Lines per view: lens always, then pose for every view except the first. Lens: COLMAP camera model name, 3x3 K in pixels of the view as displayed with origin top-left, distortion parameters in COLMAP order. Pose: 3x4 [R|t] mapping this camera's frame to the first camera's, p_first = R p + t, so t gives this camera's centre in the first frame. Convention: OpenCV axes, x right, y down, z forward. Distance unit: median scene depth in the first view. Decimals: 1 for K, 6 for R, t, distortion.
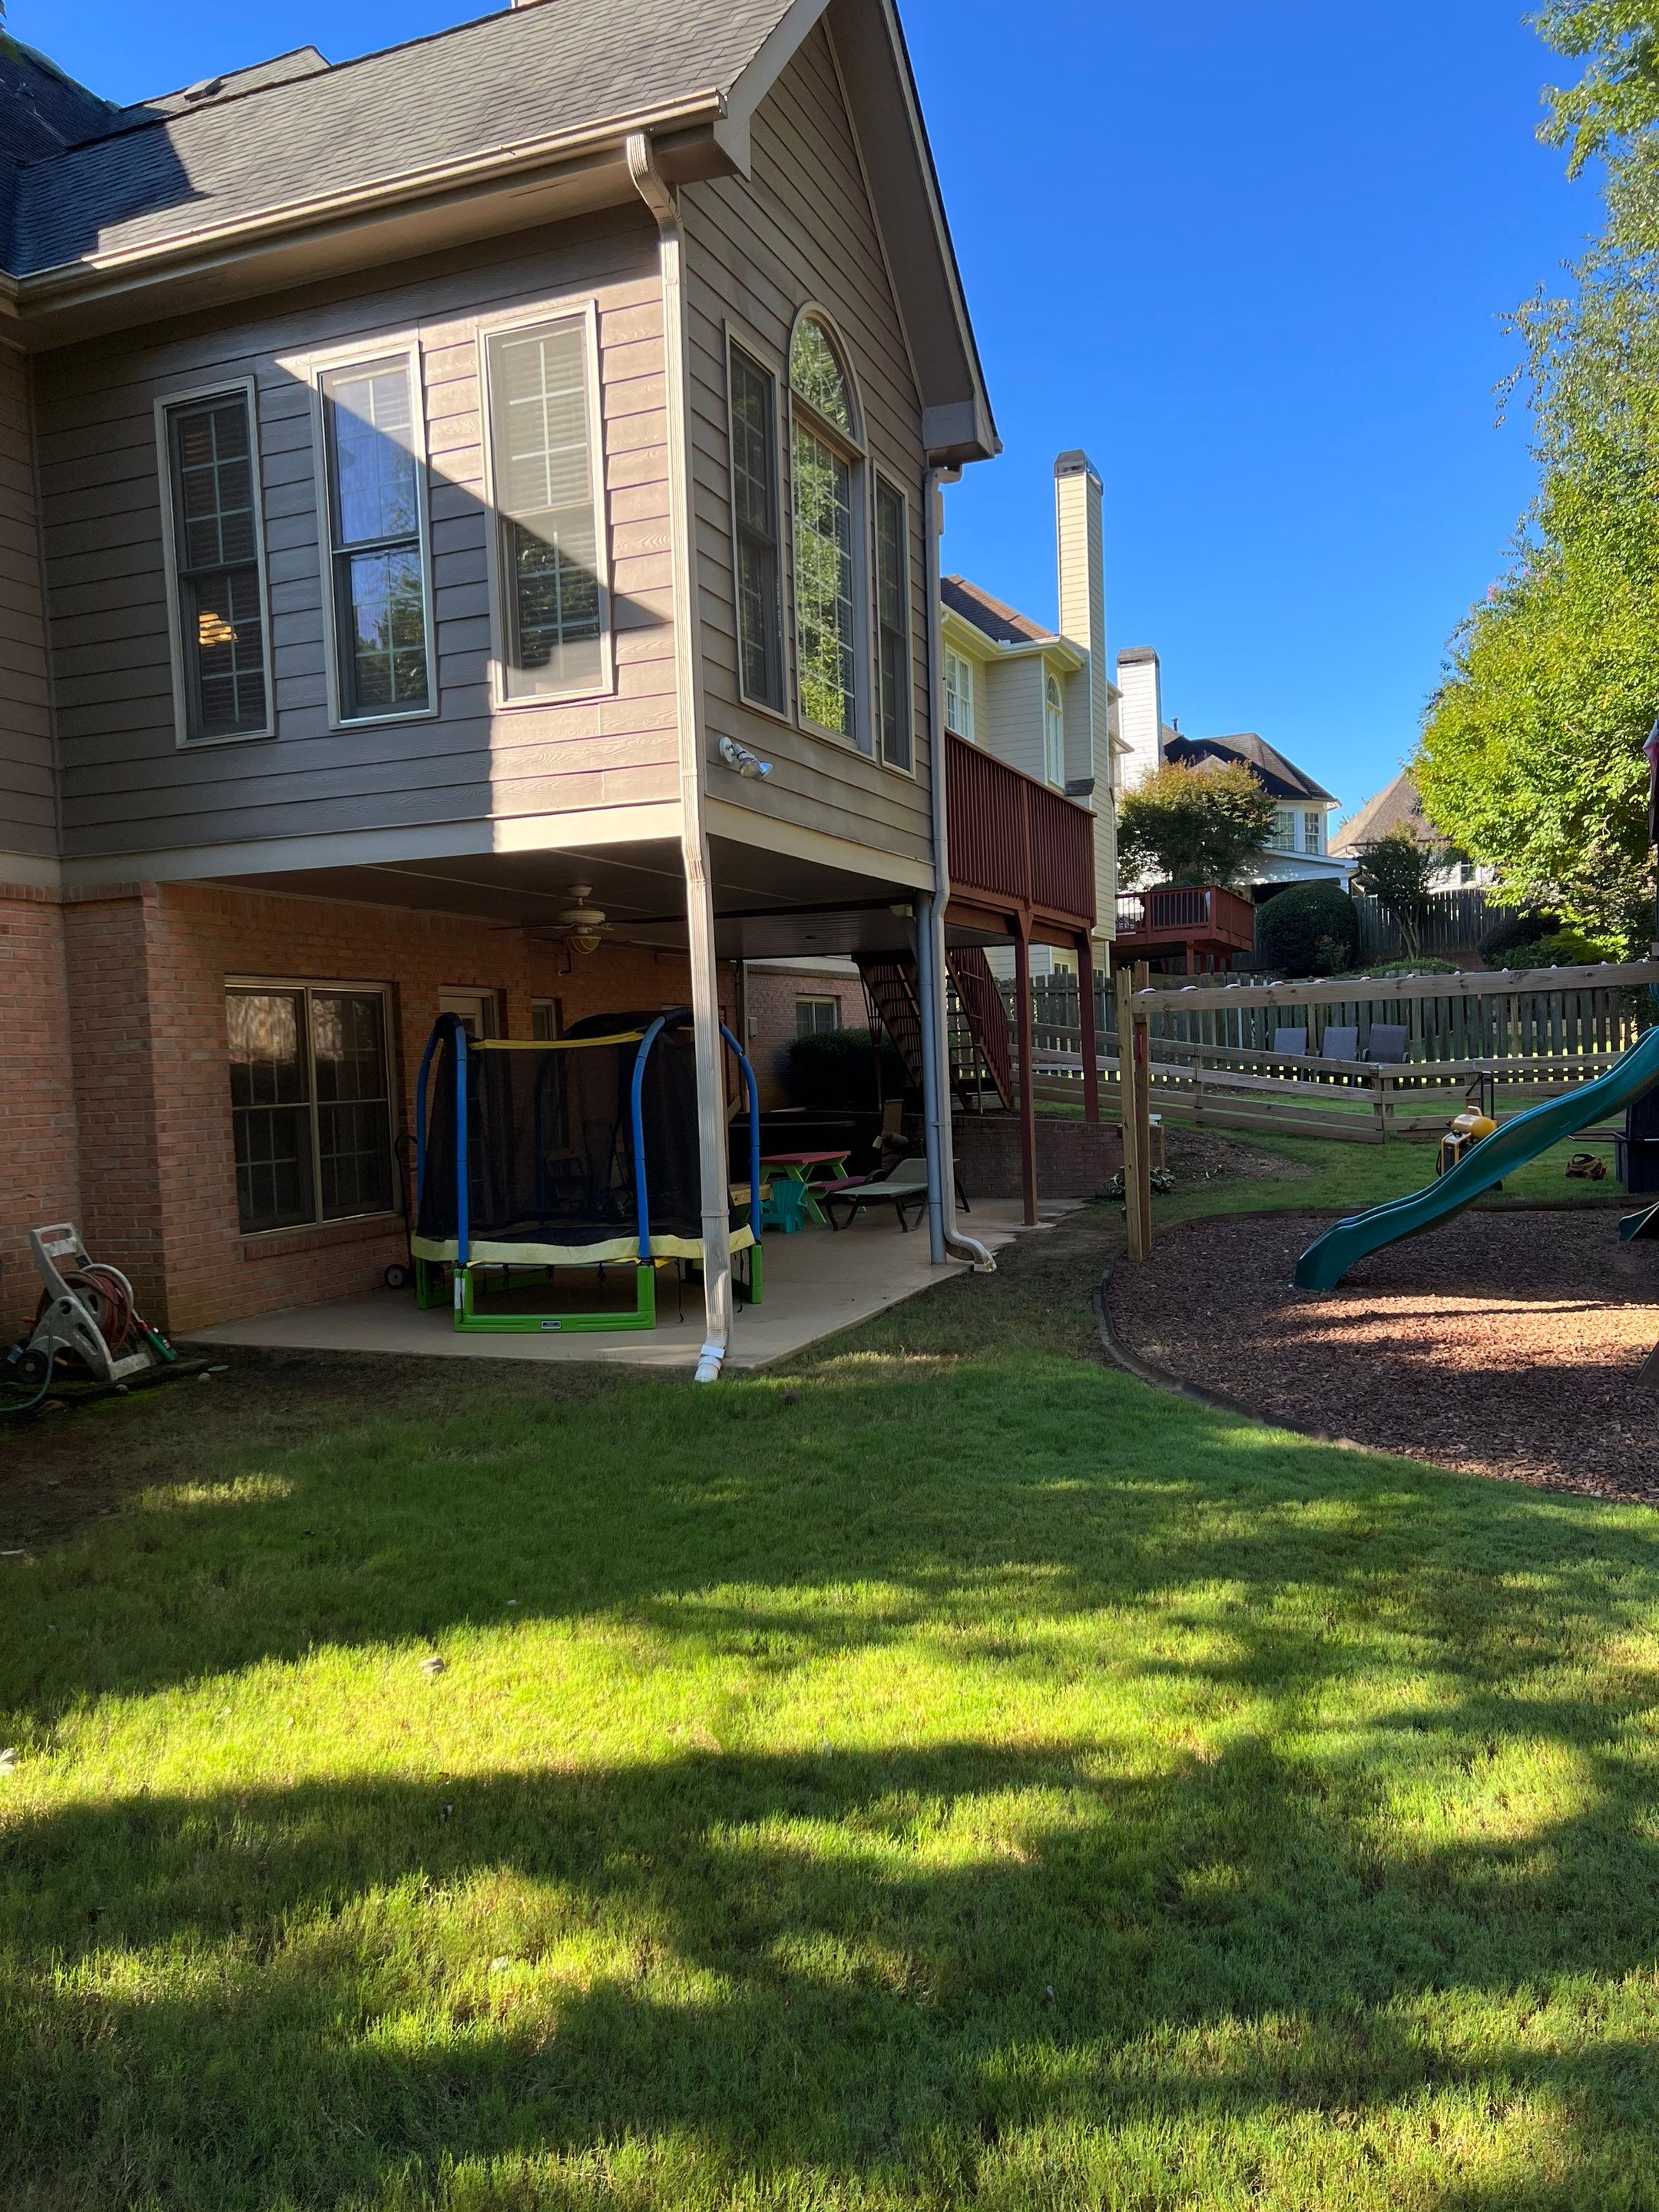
lens RADIAL K [[1660.5, 0, 830.5], [0, 1660.5, 1109.9], [0, 0, 1]] dist [0.060053, -0.061668]
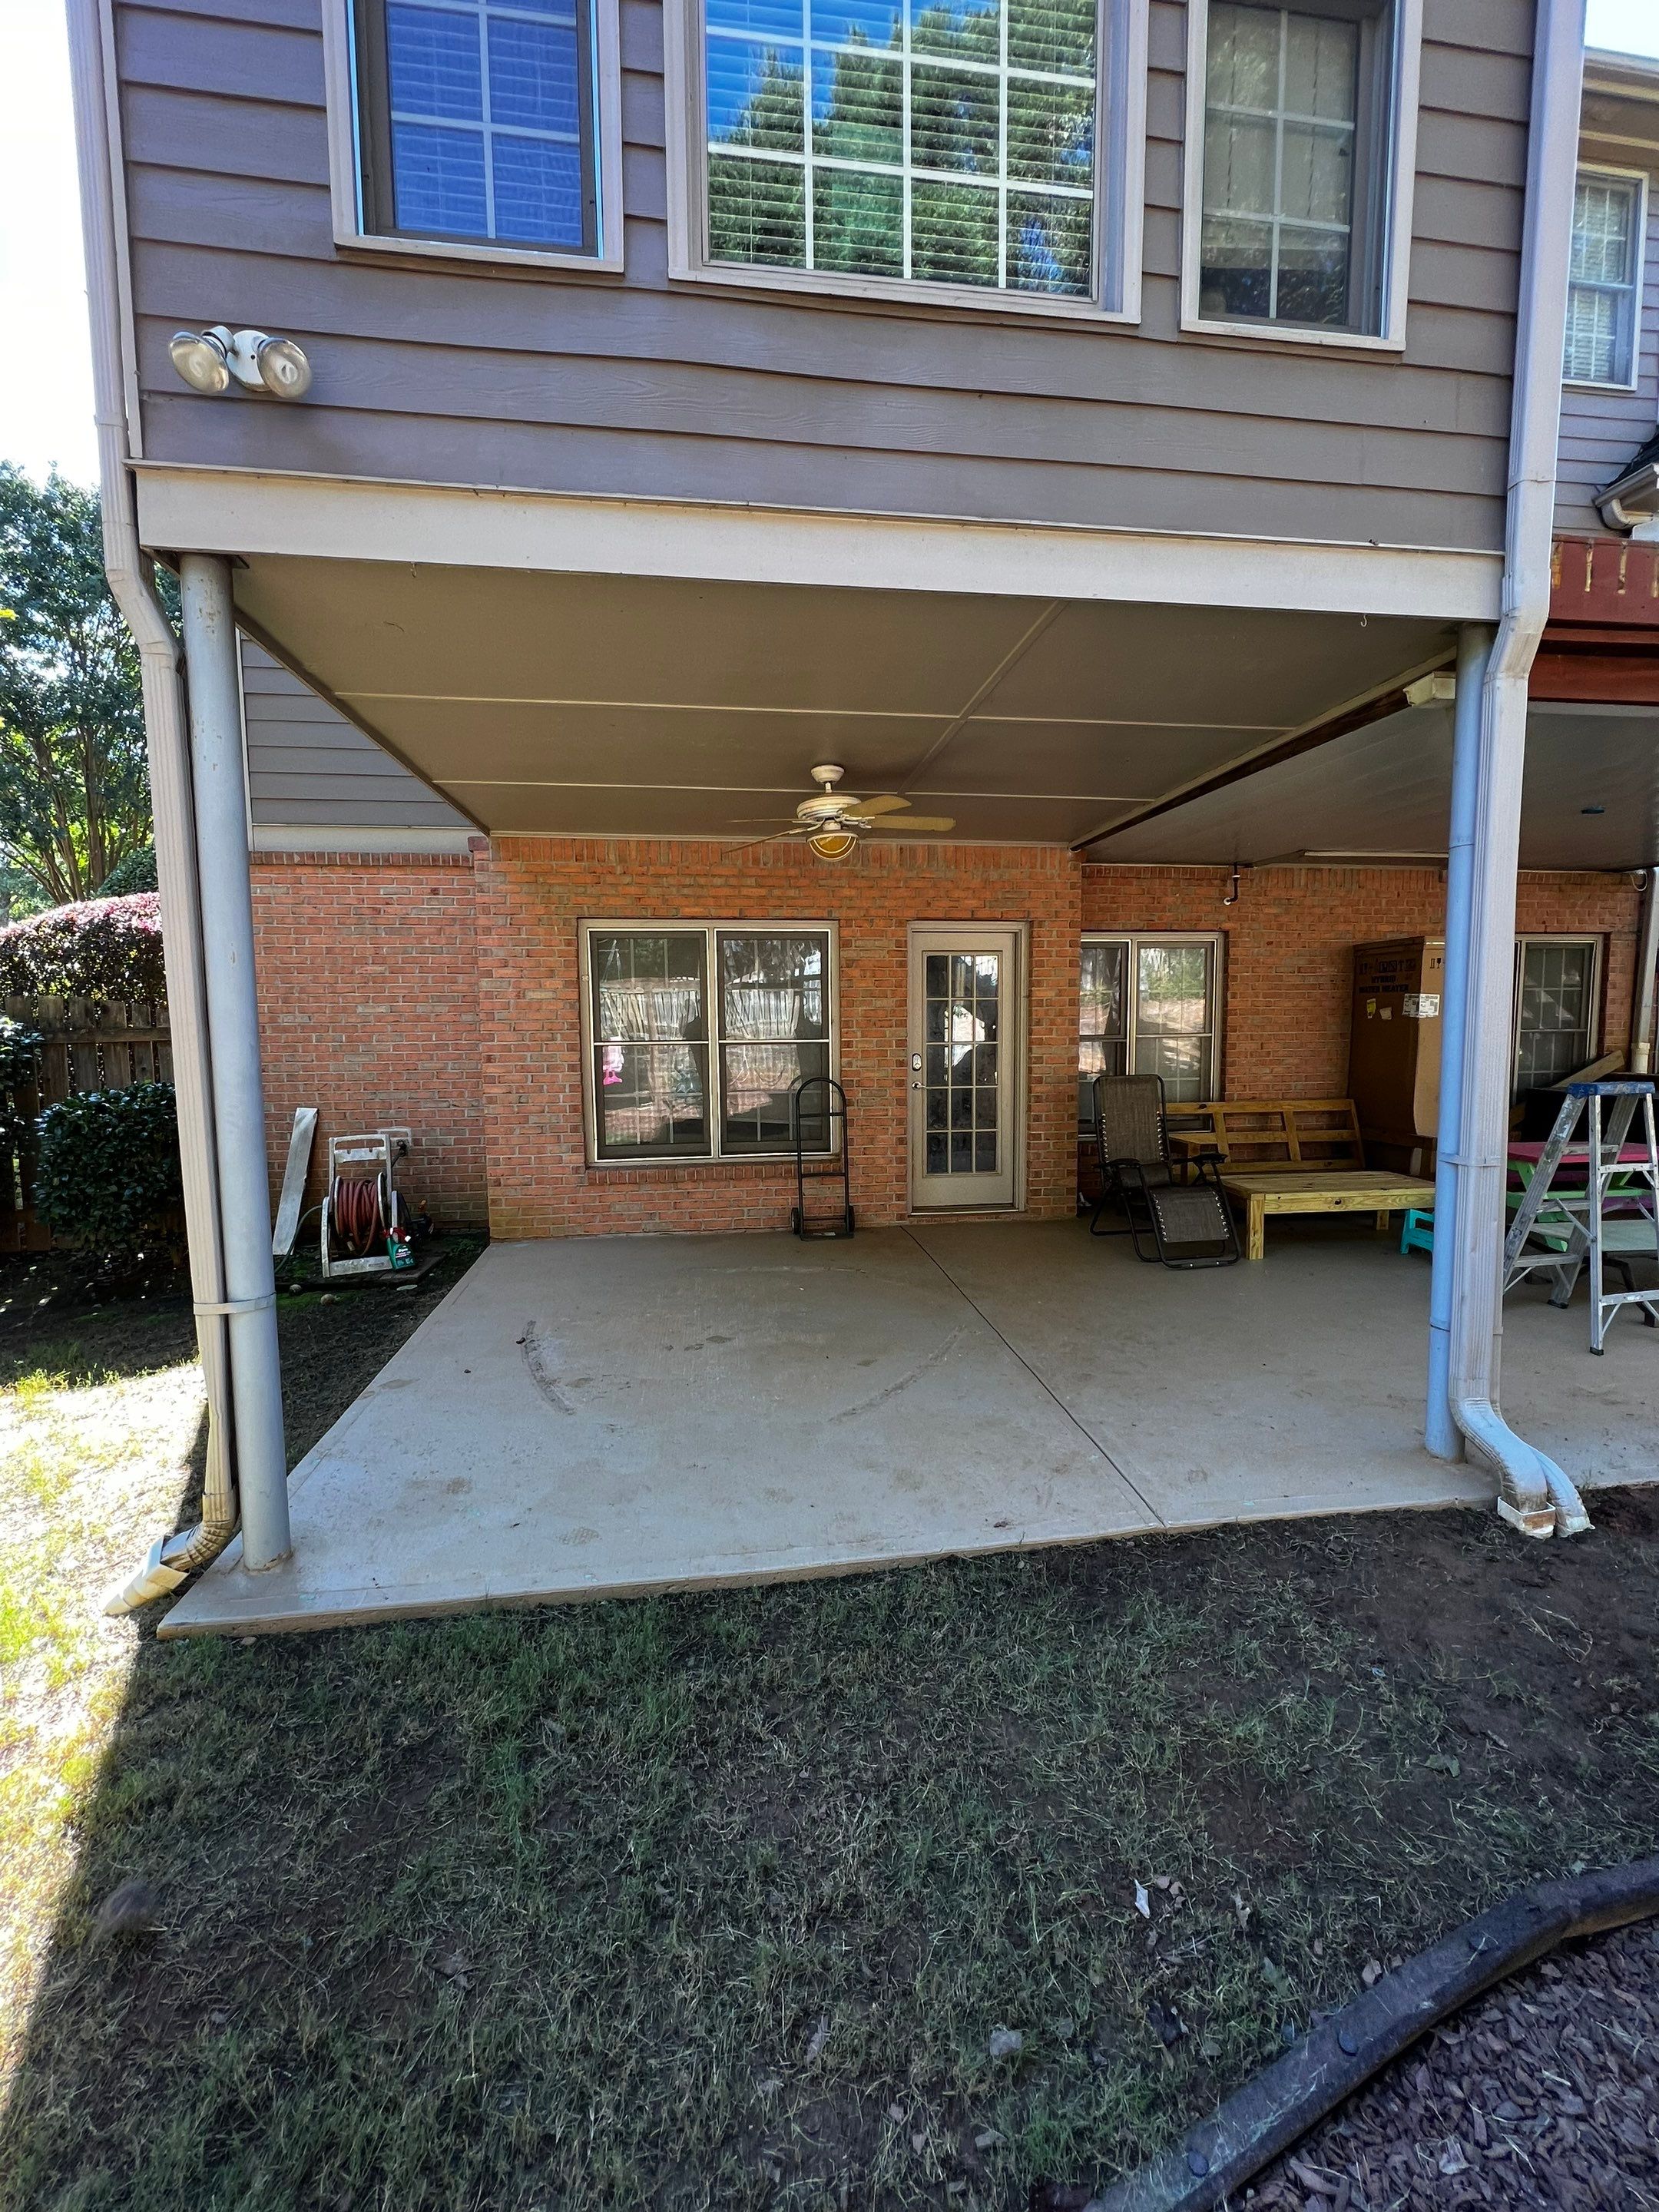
lens RADIAL K [[882.7, 0, 827.2], [0, 882.7, 1093.9], [0, 0, 1]] dist [-0.001213, -0.000081]
pose [[0.488192, 0.105916, -0.866285, 0.202433], [-0.033862, 0.994160, 0.102468, -0.030486], [0.872079, -0.020690, 0.488928, 0.803488]]
